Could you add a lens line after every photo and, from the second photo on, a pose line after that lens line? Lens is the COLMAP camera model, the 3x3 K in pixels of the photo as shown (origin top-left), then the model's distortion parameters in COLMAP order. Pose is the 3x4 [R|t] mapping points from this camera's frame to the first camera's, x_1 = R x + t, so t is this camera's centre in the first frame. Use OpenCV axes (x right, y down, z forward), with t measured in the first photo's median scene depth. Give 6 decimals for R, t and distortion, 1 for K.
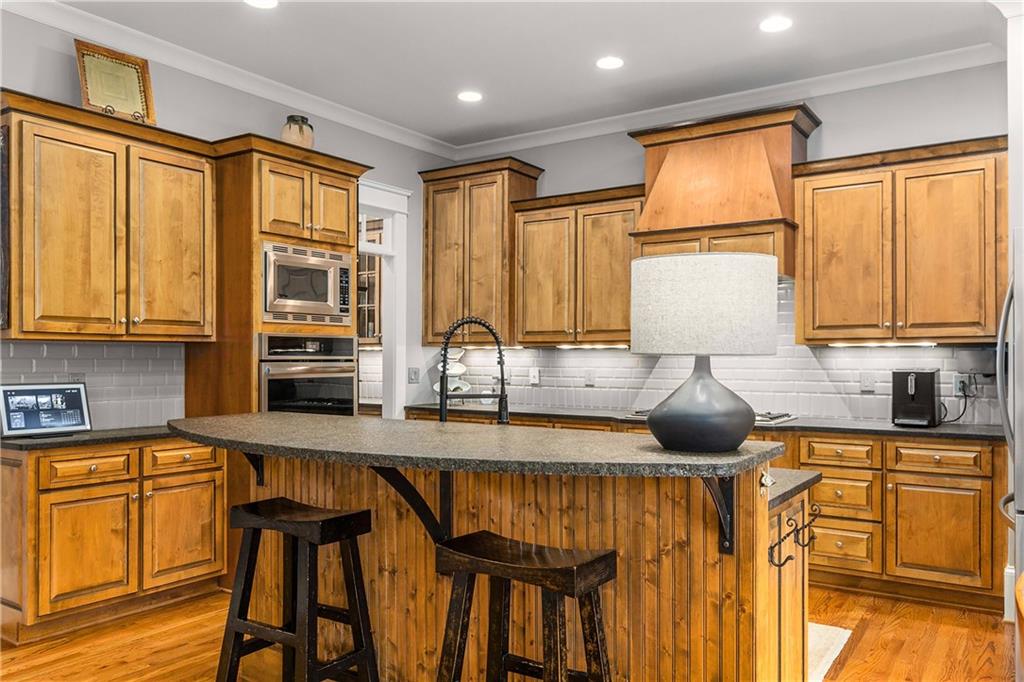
lens RADIAL K [[766.5, 0, 516.1], [0, 766.5, 355.6], [0, 0, 1]] dist [-0.001703, 0.010541]
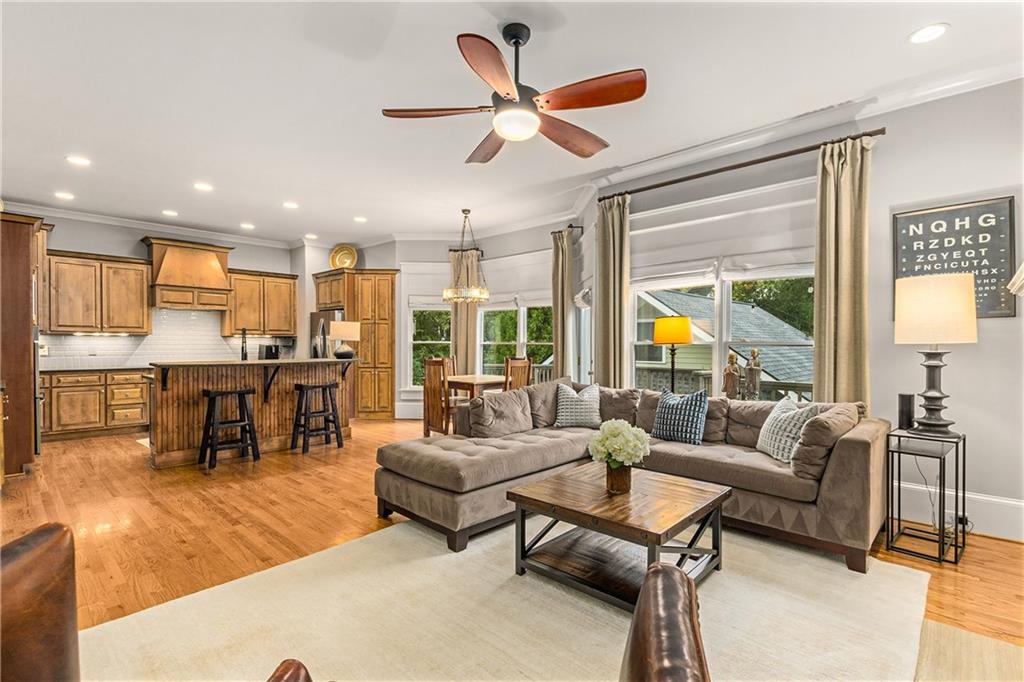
lens RADIAL K [[486.3, 0, 522.1], [0, 486.3, 344.9], [0, 0, 1]] dist [0.018197, -0.007033]
pose [[0.161721, -0.005637, 0.986820, -1.228915], [-0.005925, 0.999960, 0.006683, 0.000116], [-0.986819, -0.006928, 0.161681, -0.304992]]
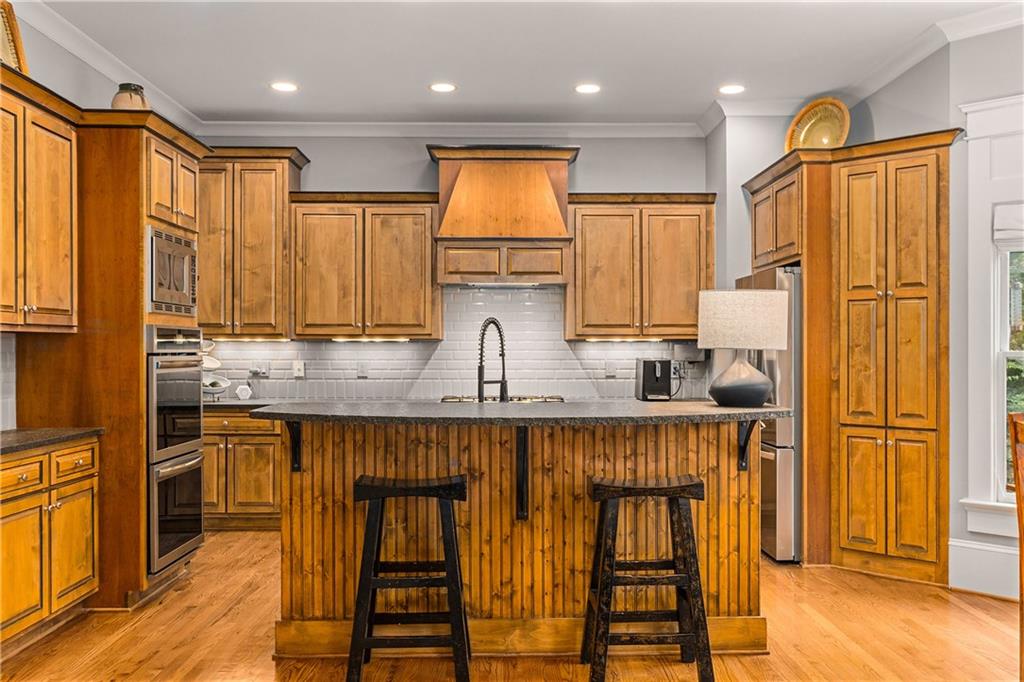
lens RADIAL K [[879.9, 0, 516.3], [0, 879.9, 349.0], [0, 0, 1]] dist [-0.002478, 0.010491]
pose [[0.822247, -0.000982, 0.569131, -0.547030], [-0.000079, 0.999998, 0.001839, -0.001721], [-0.569131, -0.001558, 0.822245, -0.123295]]
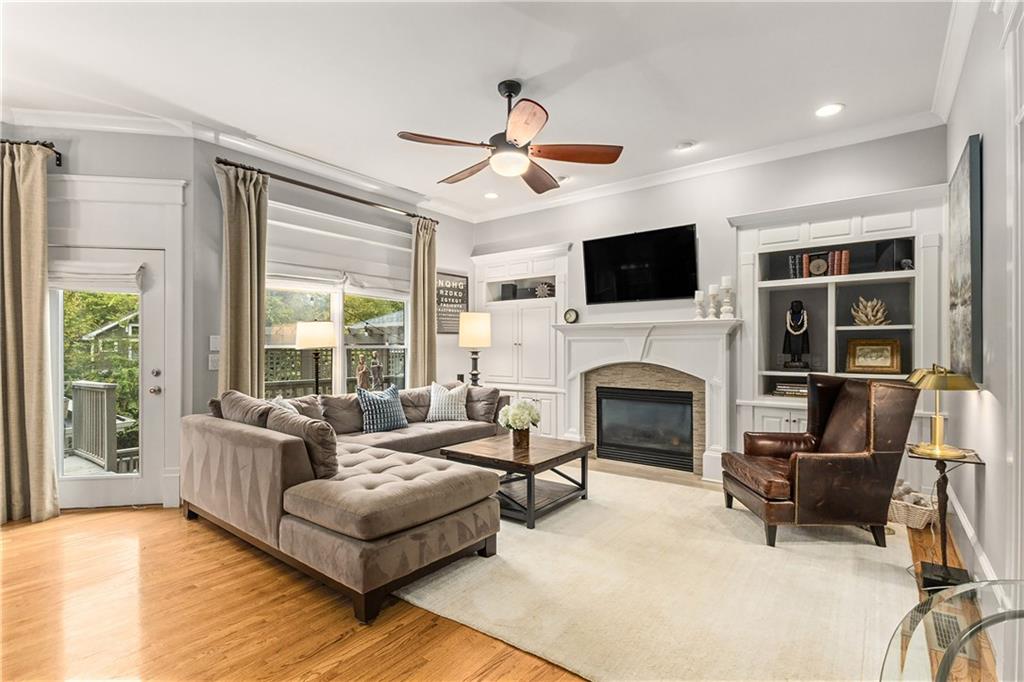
lens RADIAL K [[486.3, 0, 510.5], [0, 486.3, 346.4], [0, 0, 1]] dist [0.018197, -0.007033]
pose [[-0.998163, -0.000933, 0.060571, -0.618772], [-0.001298, 0.999981, -0.005990, 0.006504], [-0.060564, -0.006057, -0.998146, 0.597236]]
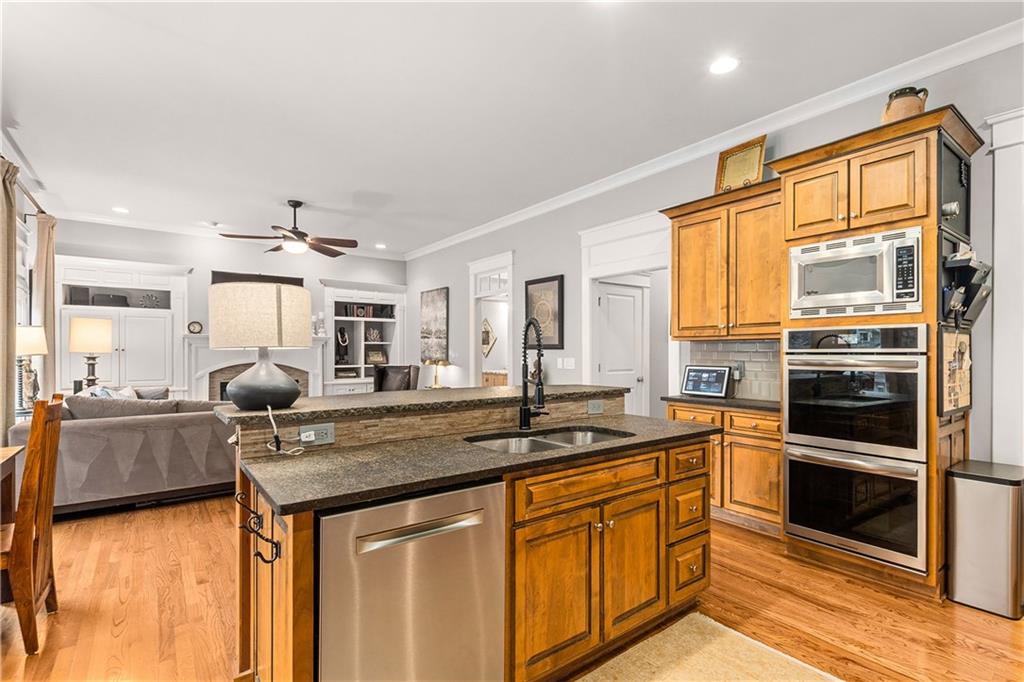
lens RADIAL K [[486.3, 0, 507.7], [0, 486.3, 349.9], [0, 0, 1]] dist [0.018197, -0.007033]
pose [[-0.342155, -0.002880, -0.939639, 0.475454], [0.003753, 0.999983, -0.004431, 0.003202], [0.939636, -0.005043, -0.342138, 0.818133]]
